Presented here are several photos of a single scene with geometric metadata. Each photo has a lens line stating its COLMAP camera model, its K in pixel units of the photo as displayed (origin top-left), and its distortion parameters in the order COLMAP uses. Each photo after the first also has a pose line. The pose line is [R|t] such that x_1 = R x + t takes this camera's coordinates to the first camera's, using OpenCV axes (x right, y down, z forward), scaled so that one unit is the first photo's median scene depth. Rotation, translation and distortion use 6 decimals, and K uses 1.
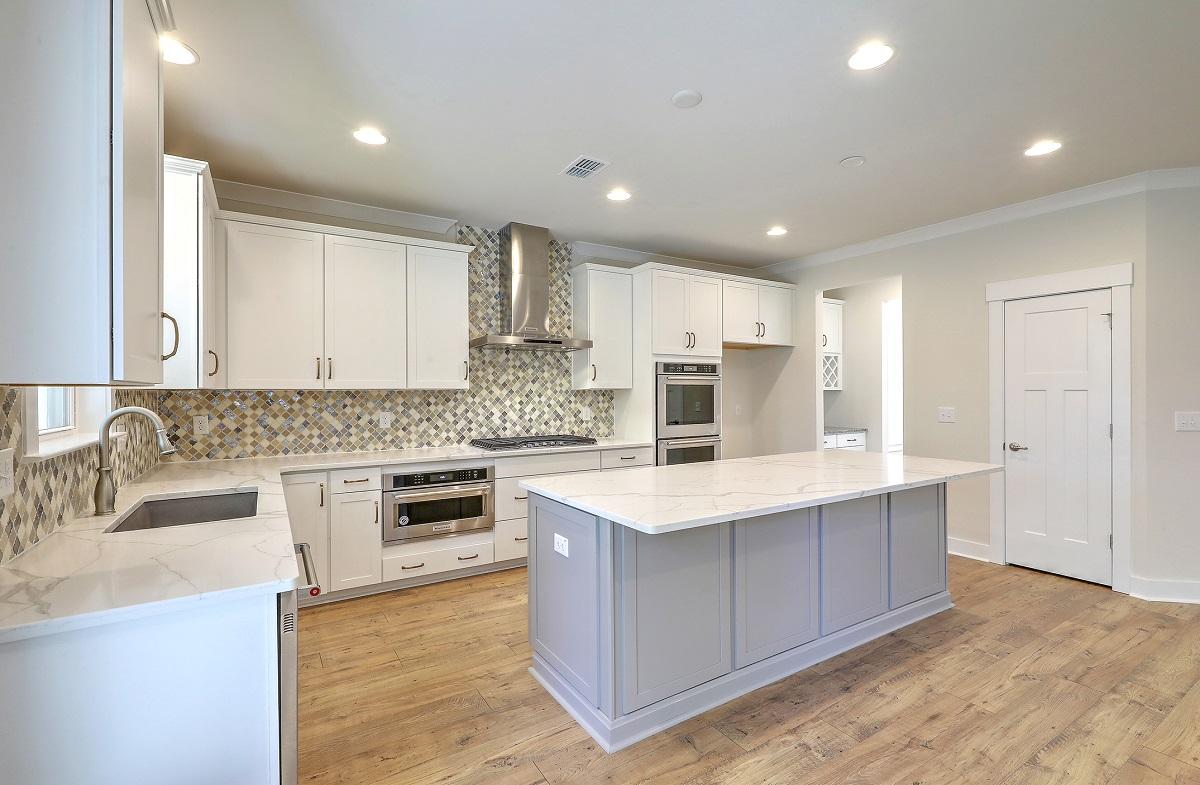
lens RADIAL K [[545.2, 0, 602.3], [0, 545.2, 389.4], [0, 0, 1]] dist [0.000841, 0.000617]
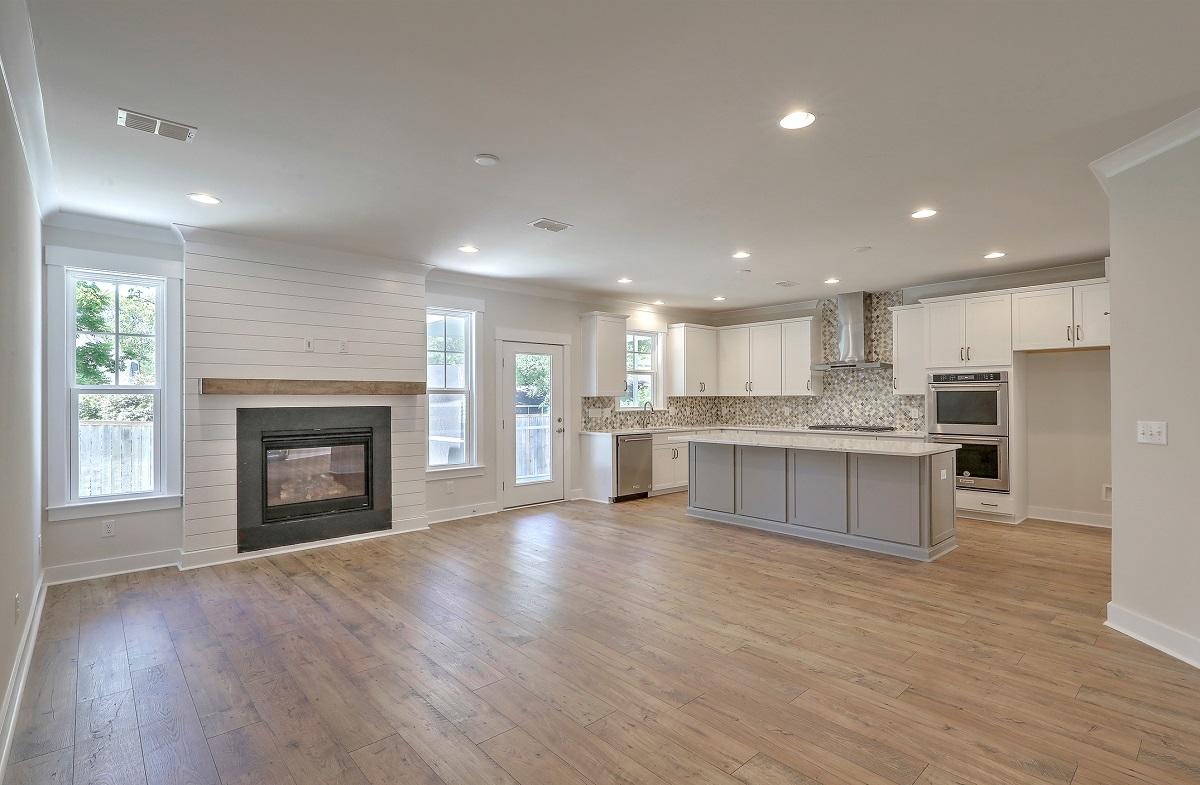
lens RADIAL K [[546.5, 0, 593.3], [0, 546.5, 392.0], [0, 0, 1]] dist [0.001706, -0.000441]
pose [[0.156681, -0.008425, -0.987613, 1.452894], [0.006755, 0.999949, -0.007459, -0.003822], [0.987626, -0.005502, 0.156730, 0.003833]]
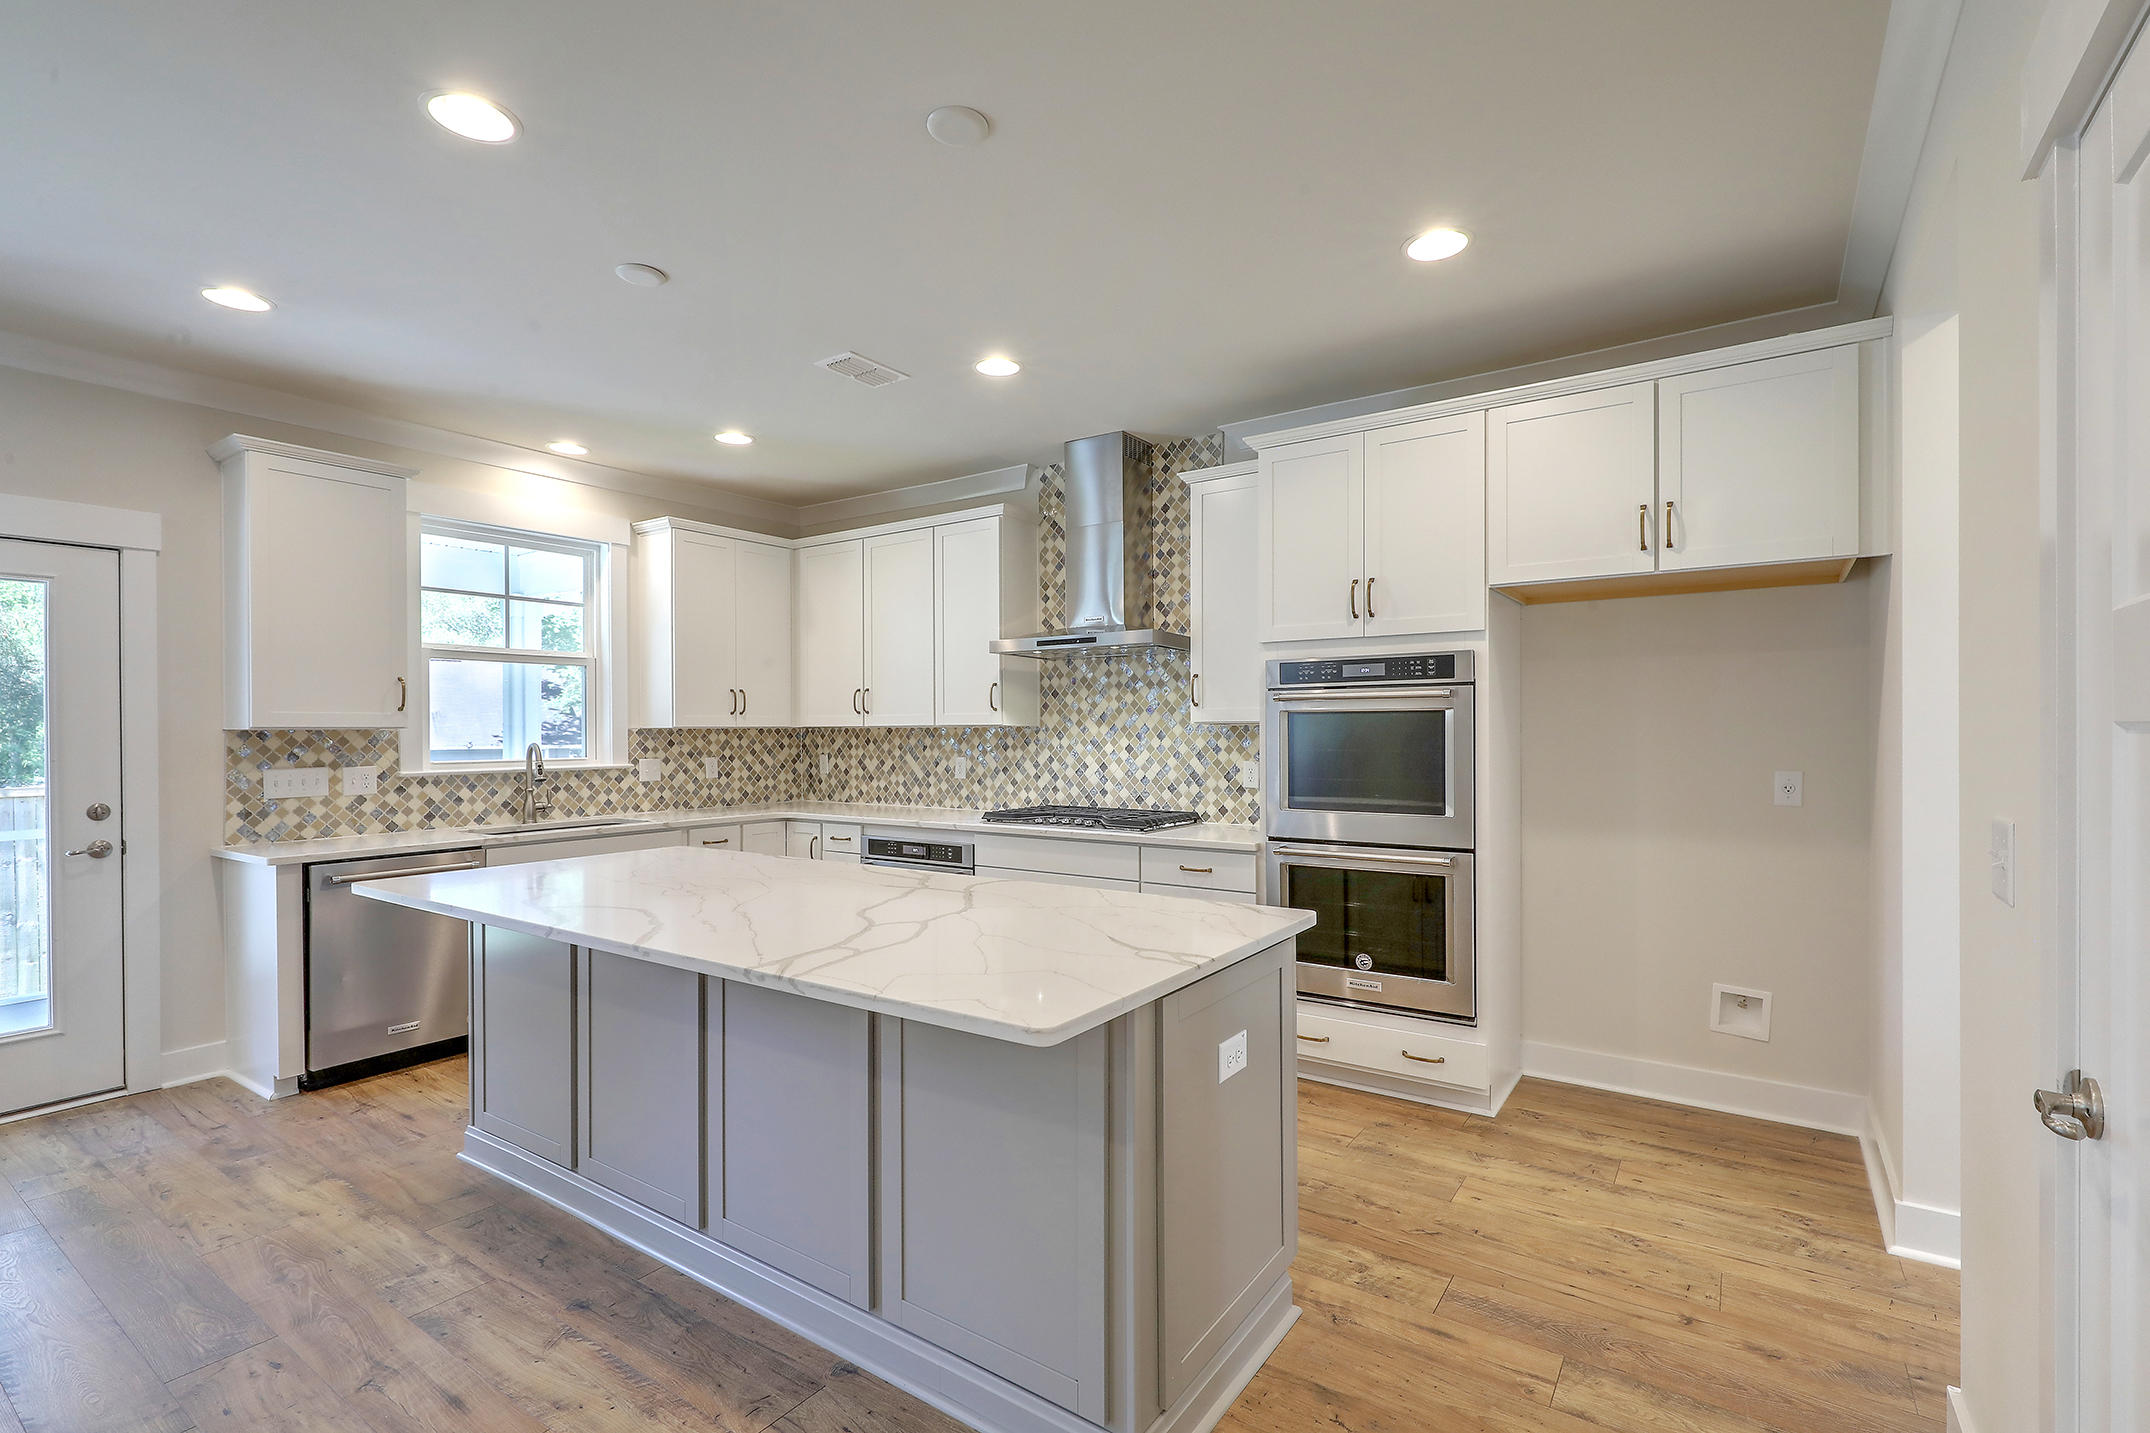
lens RADIAL K [[973.0, 0, 1052.6], [0, 973.0, 731.3], [0, 0, 1]] dist [0.002647, 0.001413]
pose [[0.382793, 0.003873, -0.923826, 0.864133], [0.007908, 0.999941, 0.007469, -0.001741], [0.923800, -0.010164, 0.382740, 0.622304]]
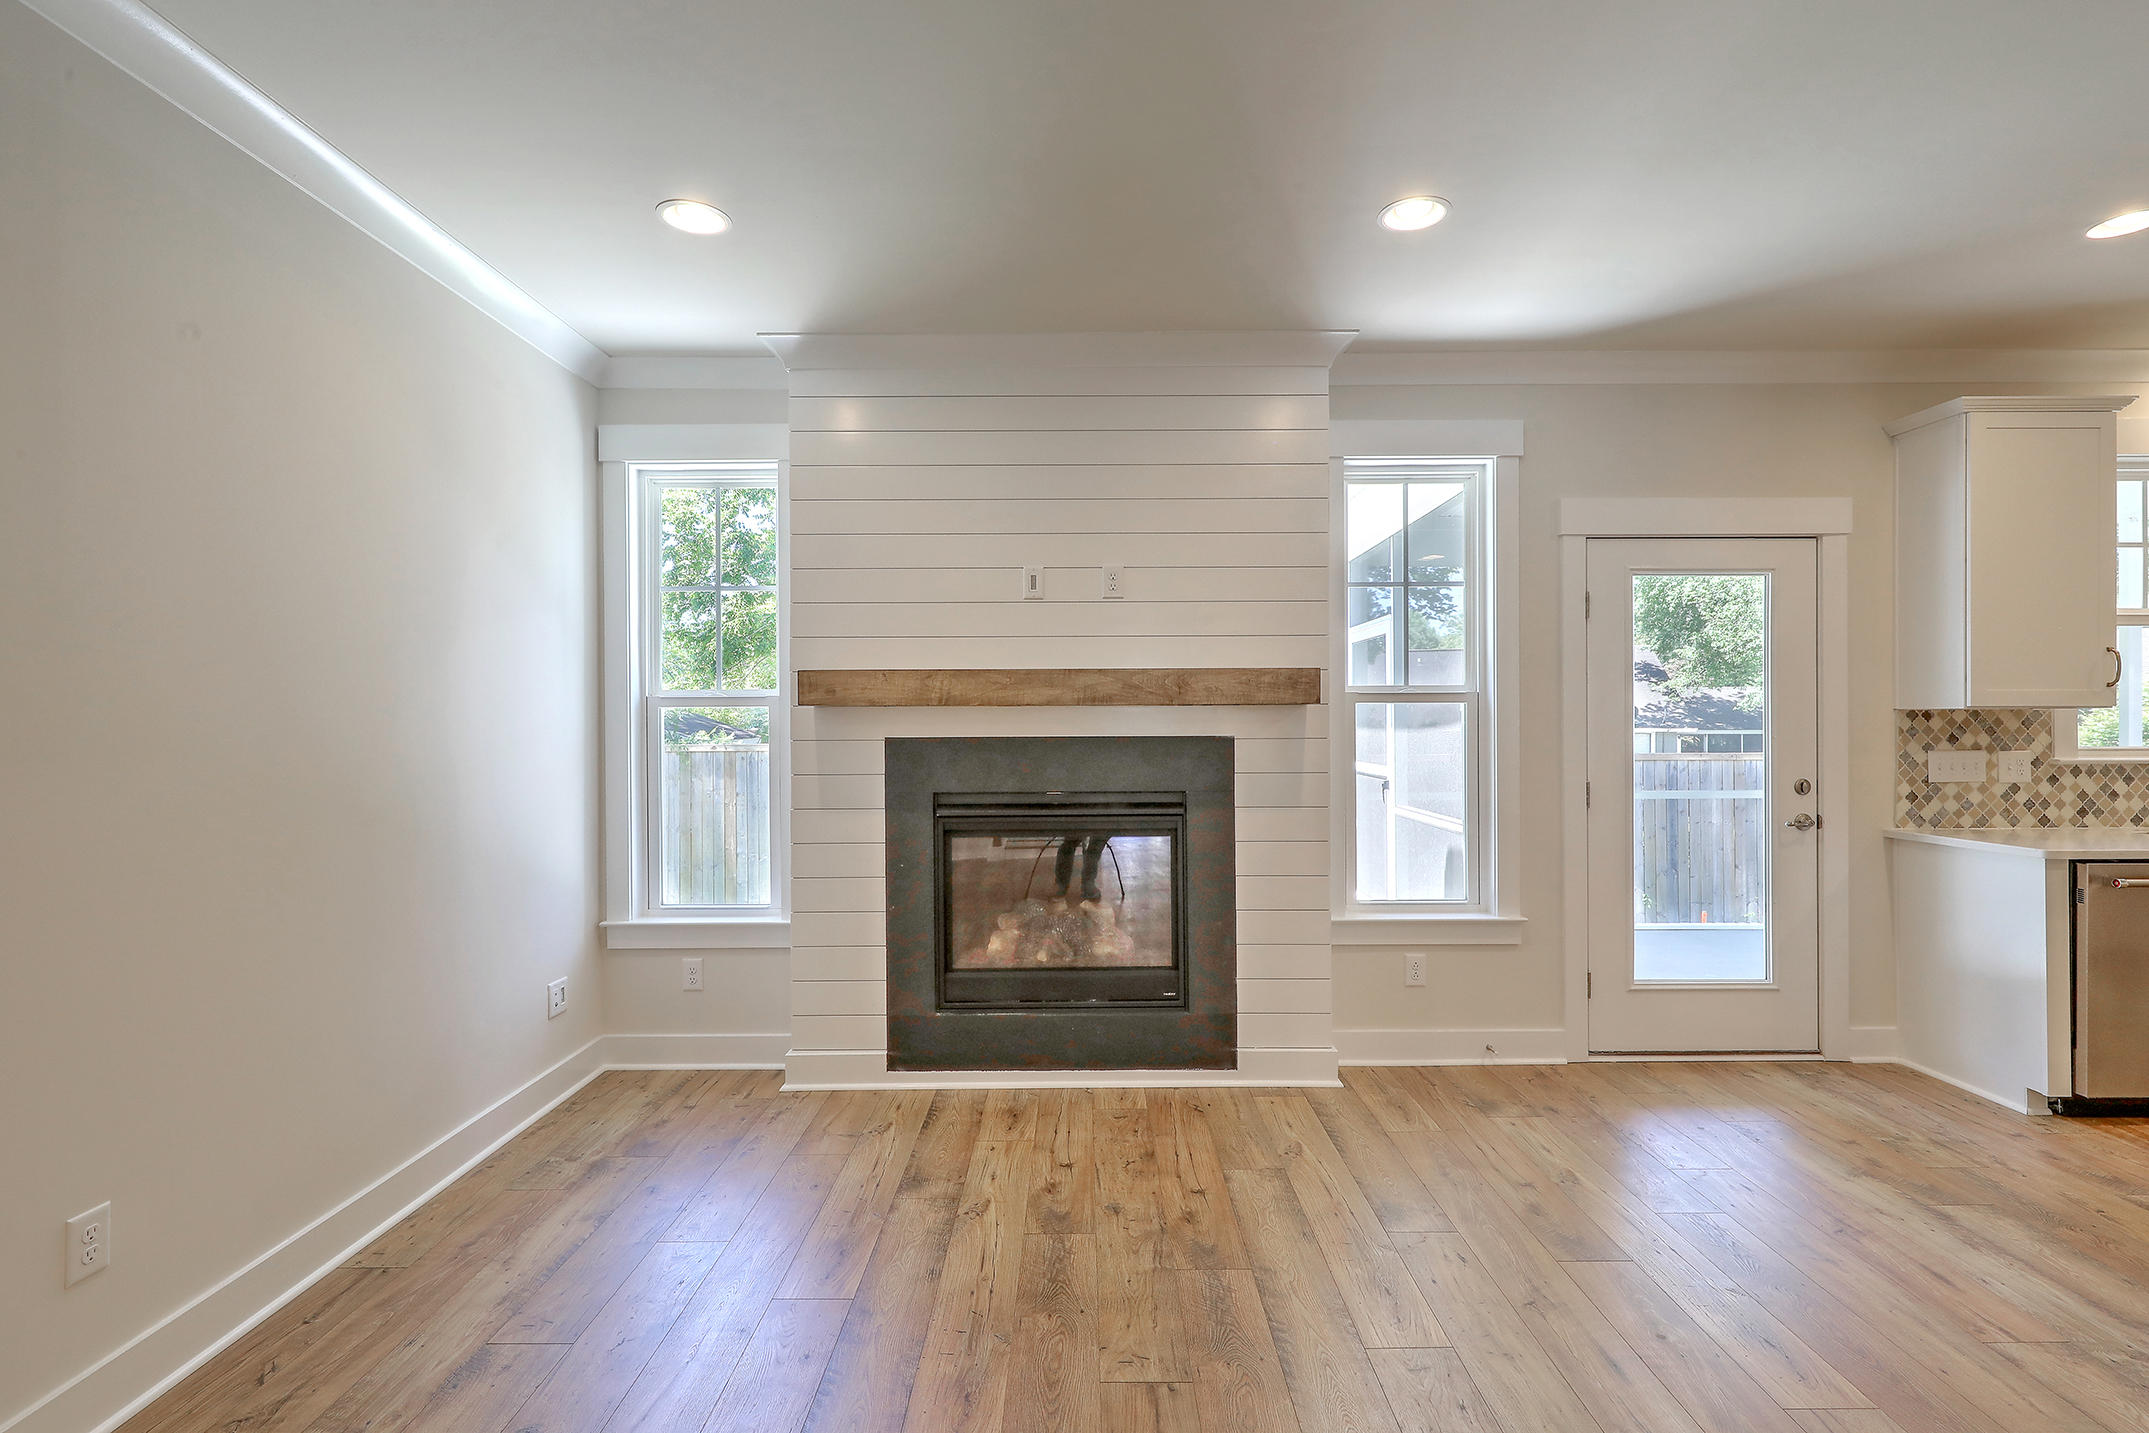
lens RADIAL K [[972.6, 0, 1118.8], [0, 972.6, 715.1], [0, 0, 1]] dist [0.002647, 0.001413]
pose [[-0.510879, 0.002957, -0.859648, 0.855173], [0.007712, 0.999970, -0.001143, -0.001764], [0.859618, -0.007214, -0.510886, 0.084143]]
